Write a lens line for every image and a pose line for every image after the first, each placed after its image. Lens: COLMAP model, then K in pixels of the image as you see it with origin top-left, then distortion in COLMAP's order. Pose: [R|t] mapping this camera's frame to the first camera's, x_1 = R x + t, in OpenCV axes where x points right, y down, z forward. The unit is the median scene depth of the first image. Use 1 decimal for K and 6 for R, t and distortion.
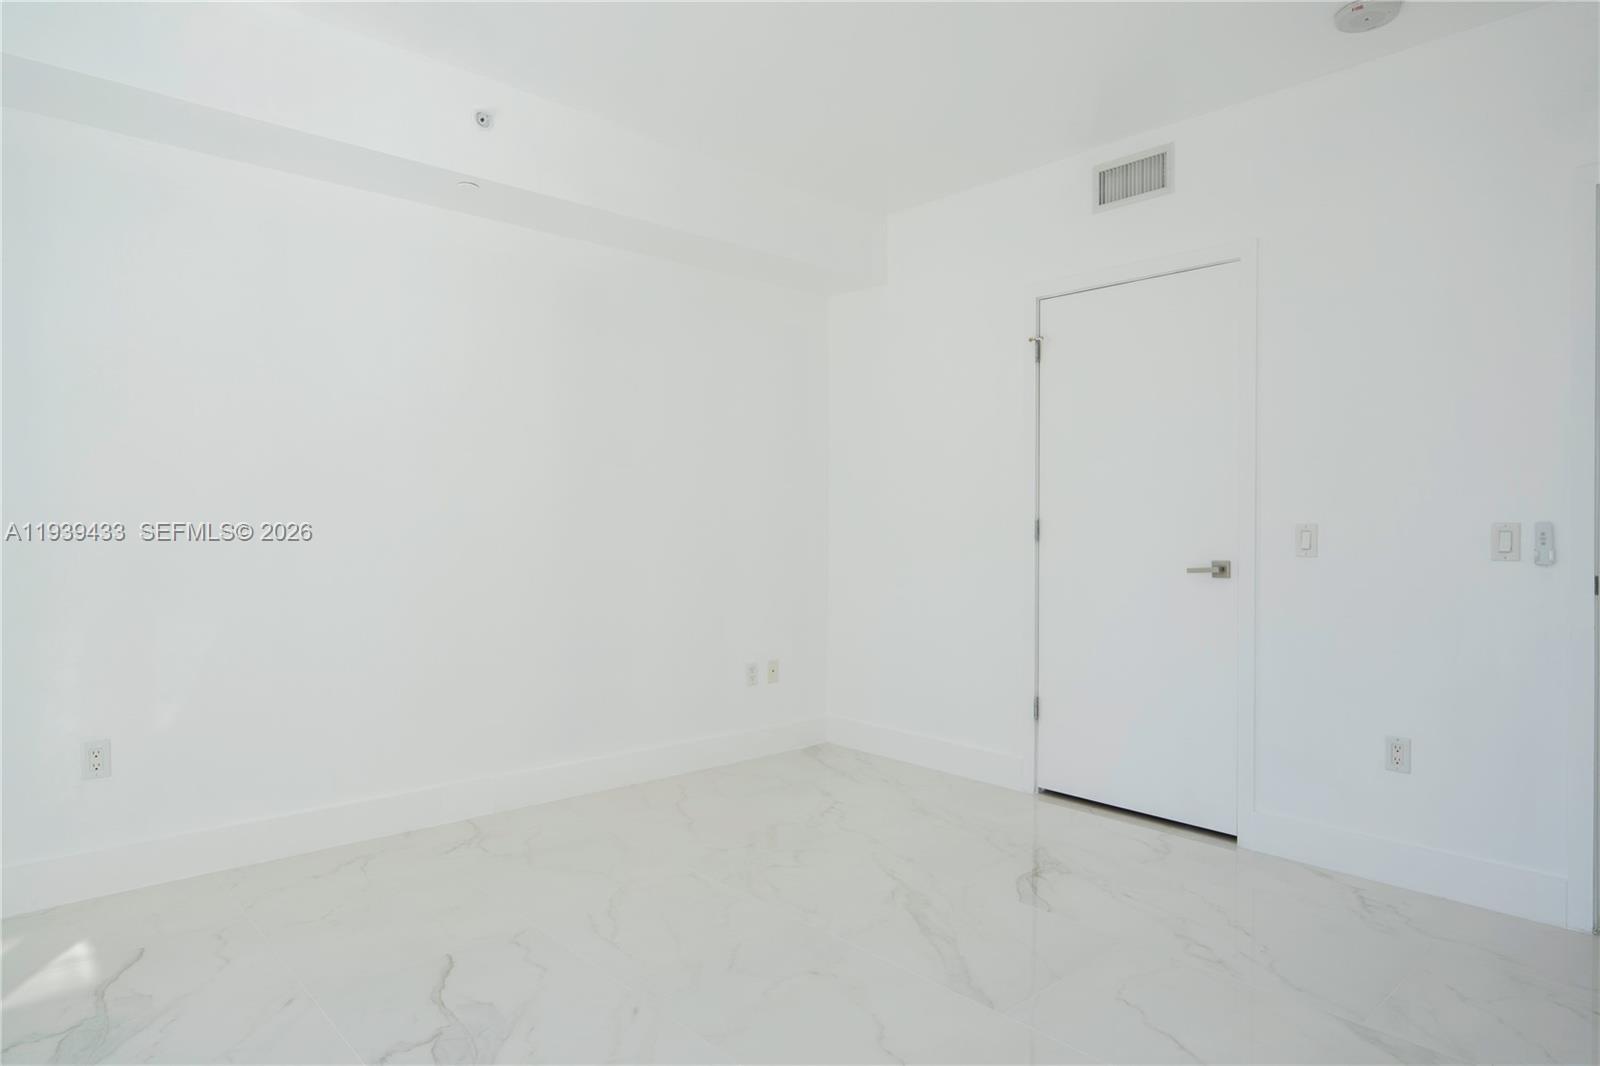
lens RADIAL K [[904.5, 0, 796.9], [0, 904.5, 549.7], [0, 0, 1]] dist [-0.000415, -0.000060]
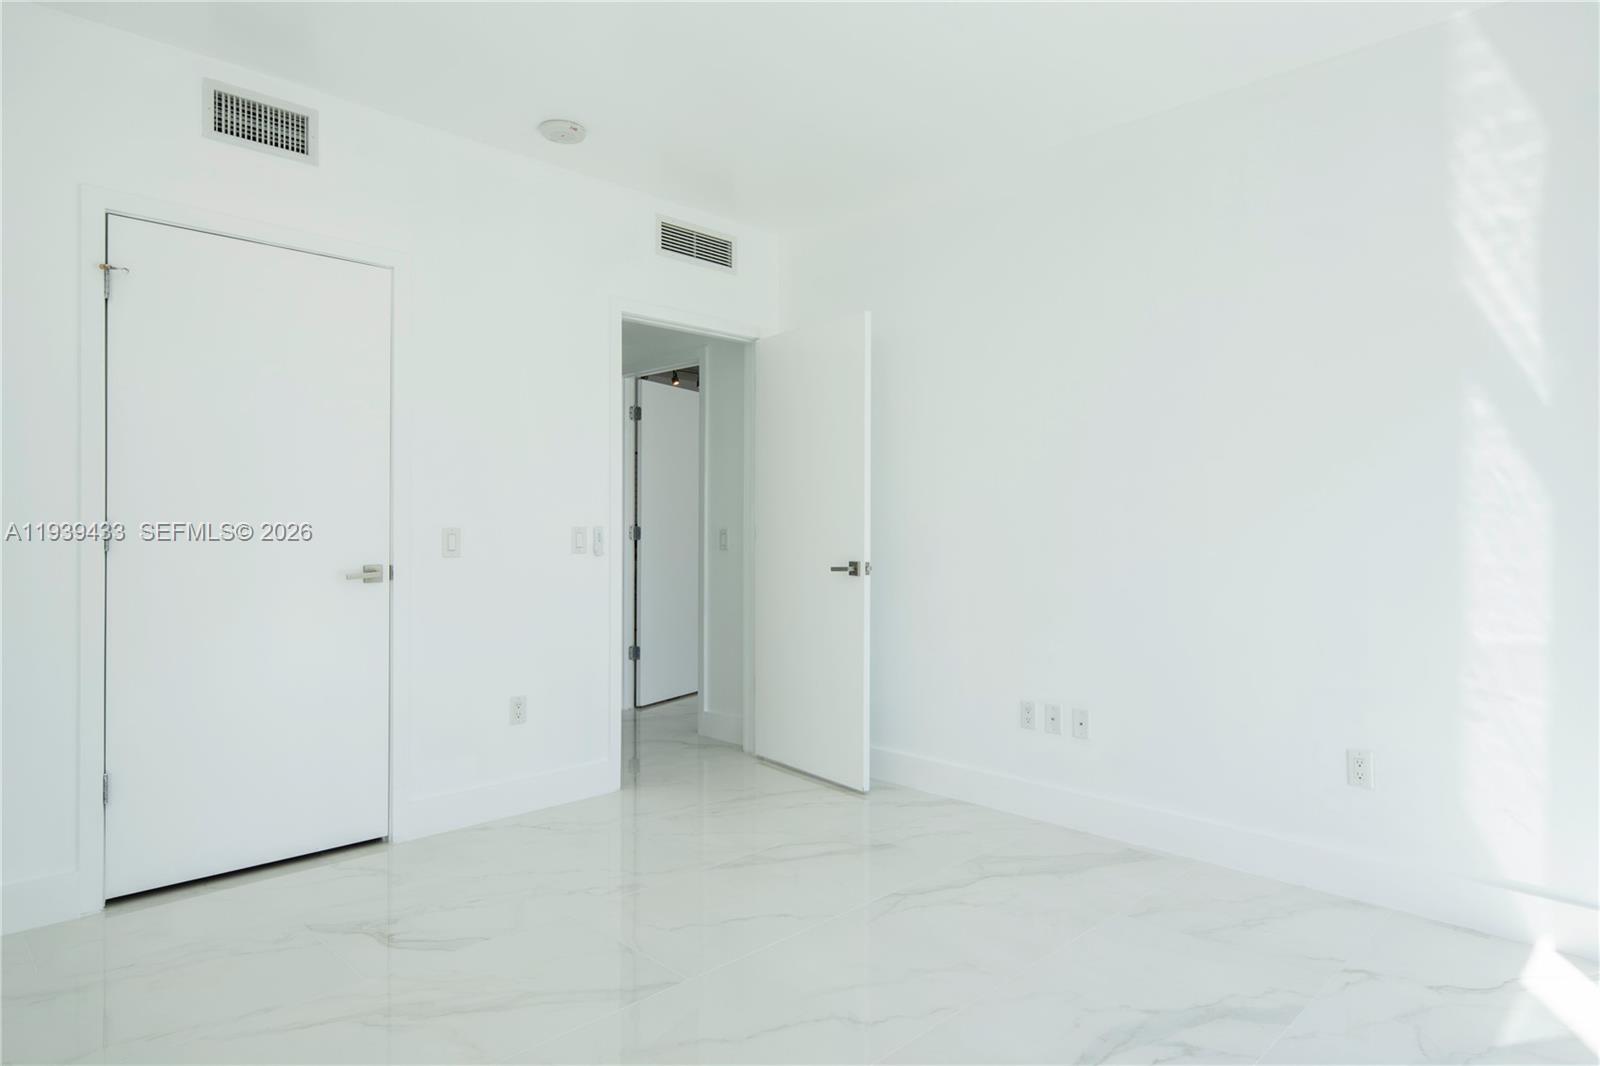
lens RADIAL K [[932.9, 0, 798.5], [0, 932.9, 526.4], [0, 0, 1]] dist [0.001087, -0.000219]
pose [[-0.021091, -0.009915, 0.999728, -0.643228], [0.015963, 0.999820, 0.010252, -0.037488], [-0.999650, 0.016175, -0.020929, 0.629104]]
